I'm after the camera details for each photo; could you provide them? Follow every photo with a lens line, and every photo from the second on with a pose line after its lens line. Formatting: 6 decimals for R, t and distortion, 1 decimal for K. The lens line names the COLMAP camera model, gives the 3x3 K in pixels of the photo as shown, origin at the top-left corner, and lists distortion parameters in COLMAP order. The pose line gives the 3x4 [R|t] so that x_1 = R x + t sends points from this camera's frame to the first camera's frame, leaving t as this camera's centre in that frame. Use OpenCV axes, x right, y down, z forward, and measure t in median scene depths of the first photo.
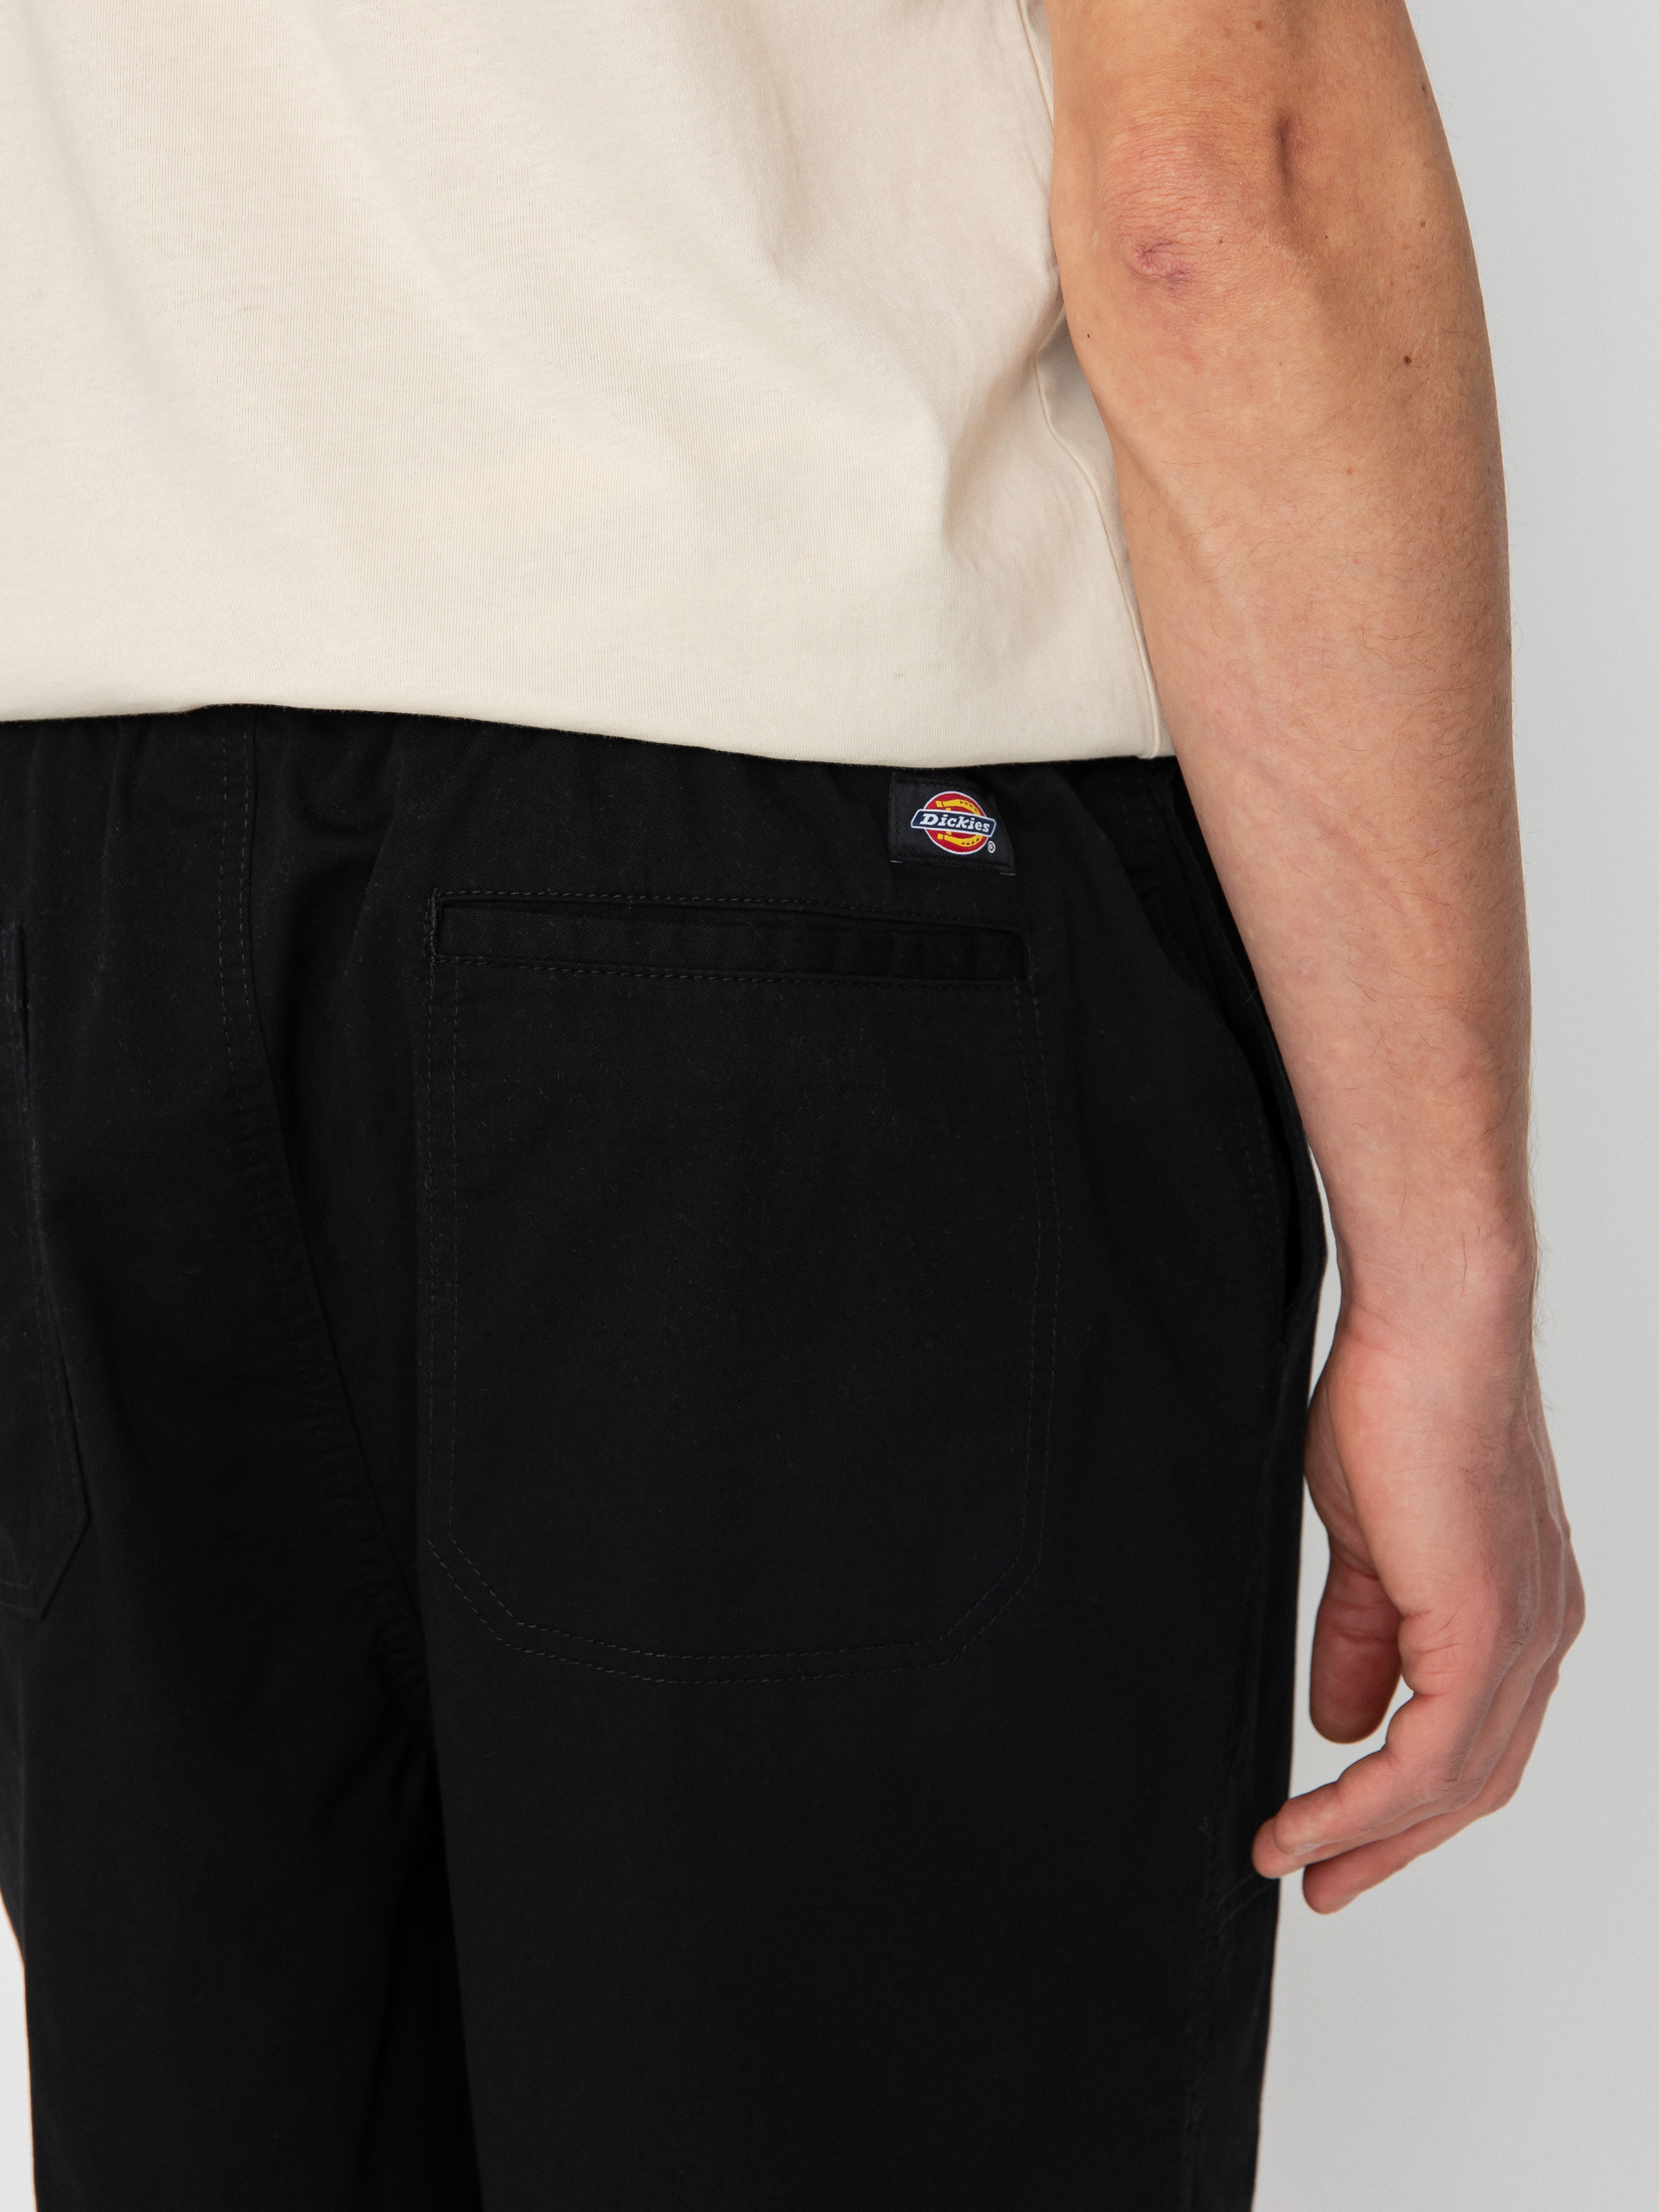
lens RADIAL K [[3954.0, 0, 825.5], [0, 3954.0, 1102.5], [0, 0, 1]] dist [-0.055682, 0.000000]
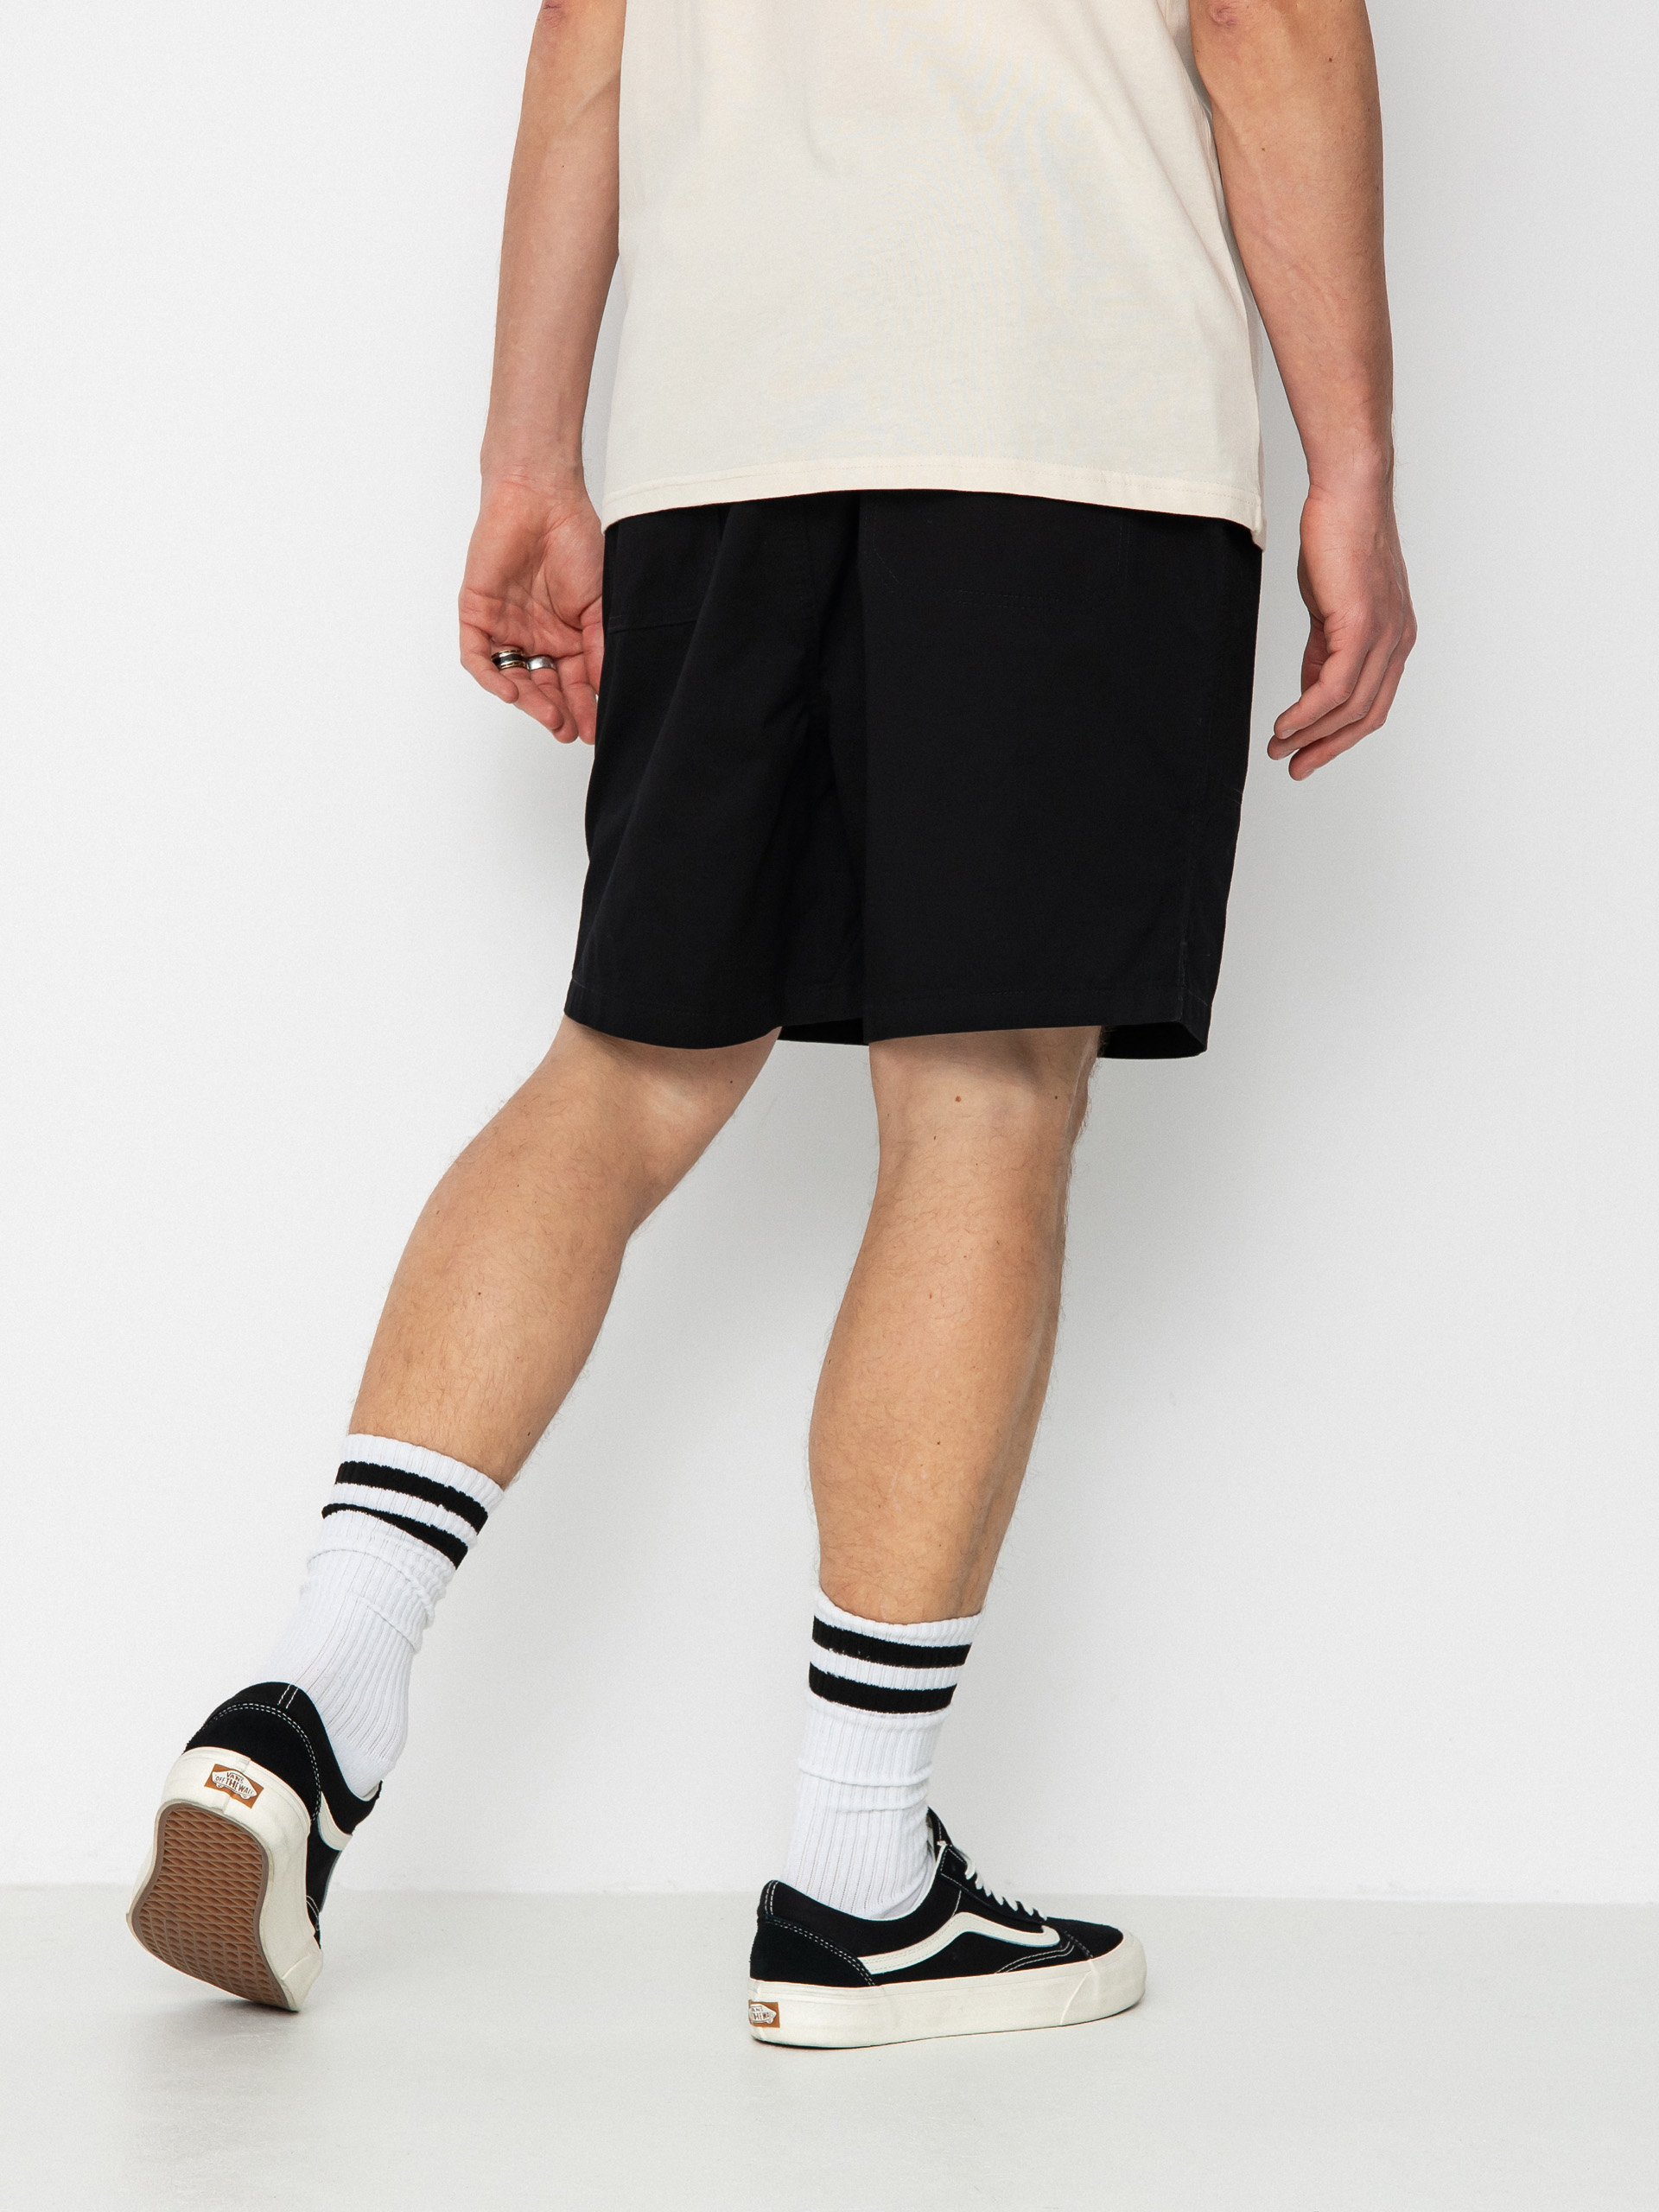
lens RADIAL K [[4027.5, 0, 831.0], [0, 4027.5, 1106.7], [0, 0, 1]] dist [-0.219979, 0.000000]
pose [[0.996642, 0.017621, -0.079958, 0.053803], [-0.012808, 0.998097, 0.060321, 0.274251], [0.080868, -0.059095, 0.994971, -1.296073]]
